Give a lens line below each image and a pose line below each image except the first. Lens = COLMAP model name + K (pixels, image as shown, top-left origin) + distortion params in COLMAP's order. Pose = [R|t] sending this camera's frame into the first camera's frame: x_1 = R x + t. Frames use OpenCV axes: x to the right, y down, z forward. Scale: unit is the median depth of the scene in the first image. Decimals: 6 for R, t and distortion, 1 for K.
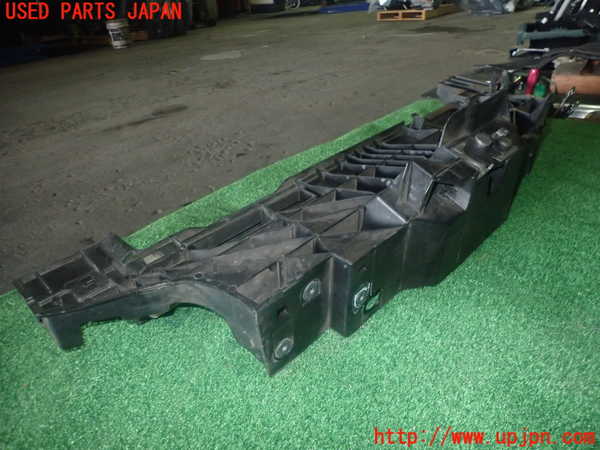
lens RADIAL K [[426.2, 0, 300.0], [0, 426.2, 225.0], [0, 0, 1]] dist [-0.026445, 0.005349]
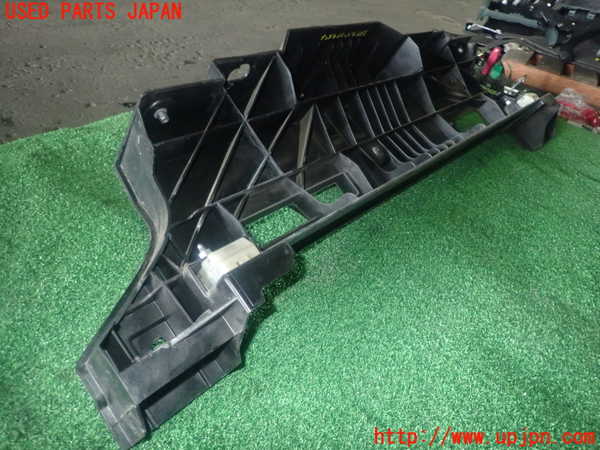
lens RADIAL K [[426.2, 0, 300.0], [0, 426.2, 225.0], [0, 0, 1]] dist [-0.026445, 0.005349]
pose [[0.963680, 0.169526, 0.206352, -0.176190], [-0.199266, 0.970882, 0.132972, 0.029903], [-0.177801, -0.169261, 0.969401, 0.050896]]
